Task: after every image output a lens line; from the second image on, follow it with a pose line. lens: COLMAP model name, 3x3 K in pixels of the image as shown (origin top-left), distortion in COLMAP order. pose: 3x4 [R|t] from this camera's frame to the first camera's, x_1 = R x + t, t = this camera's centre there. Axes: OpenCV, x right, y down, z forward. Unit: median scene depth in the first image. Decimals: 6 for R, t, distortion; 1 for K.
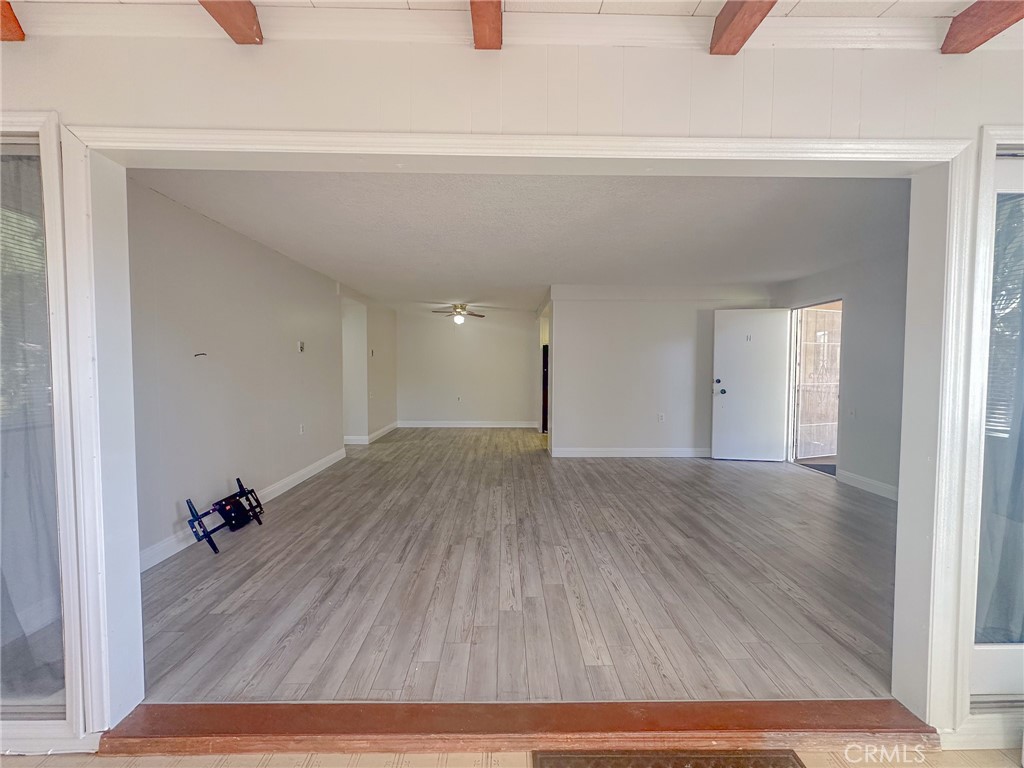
lens RADIAL K [[404.3, 0, 505.1], [0, 404.3, 392.2], [0, 0, 1]] dist [-0.000793, 0.000448]
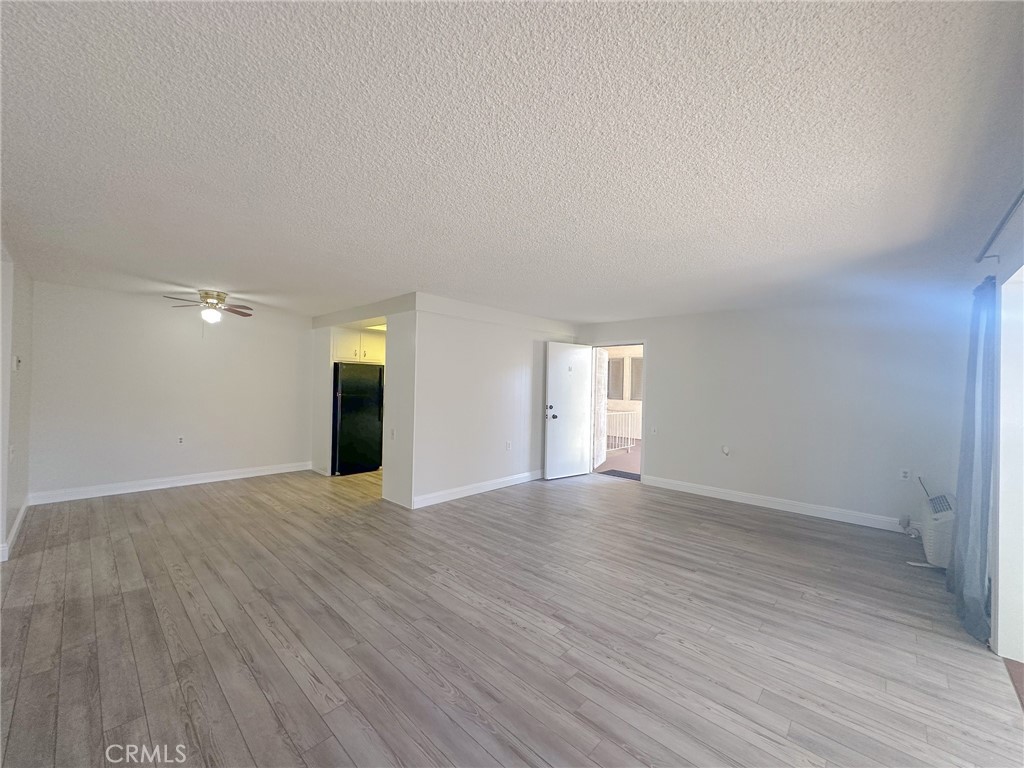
lens RADIAL K [[404.3, 0, 489.6], [0, 404.3, 386.0], [0, 0, 1]] dist [-0.000793, 0.000448]
pose [[0.701625, 0.005700, 0.712523, -0.597105], [0.029596, 0.998872, -0.037133, -0.079285], [-0.711931, 0.047141, 0.700665, 0.590509]]
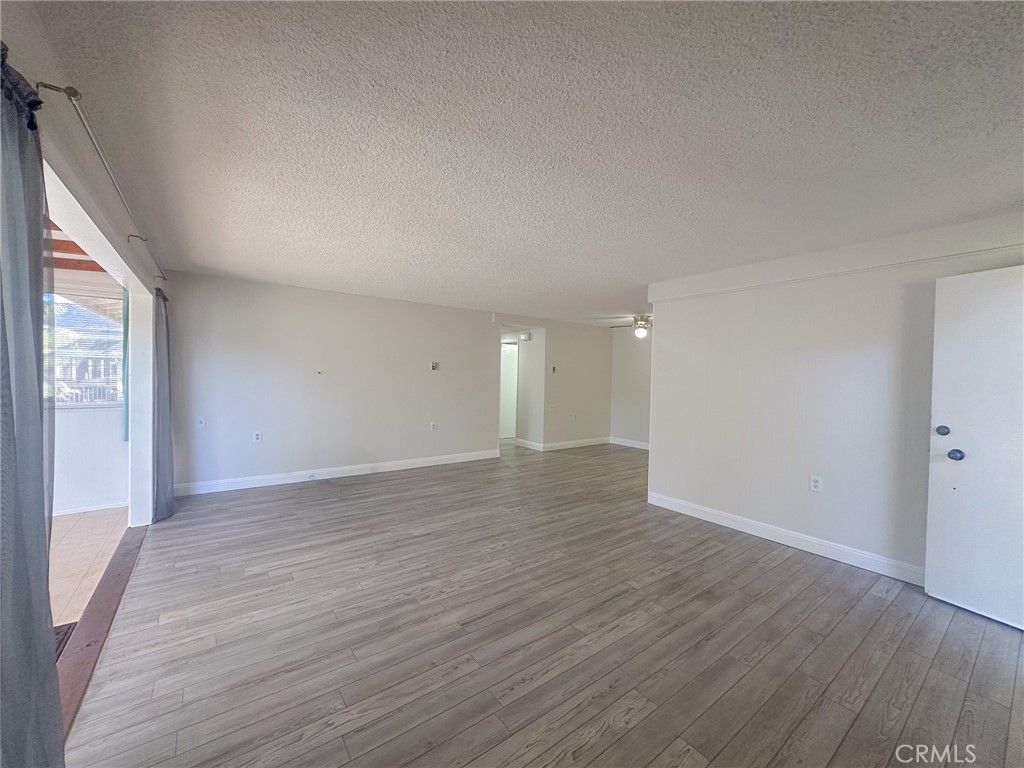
lens RADIAL K [[404.3, 0, 510.4], [0, 404.3, 385.1], [0, 0, 1]] dist [-0.000793, 0.000448]
pose [[0.601347, 0.030110, -0.798420, 0.993231], [-0.071079, 0.997344, -0.015923, -0.051646], [0.795820, 0.066326, 0.601890, 0.573560]]
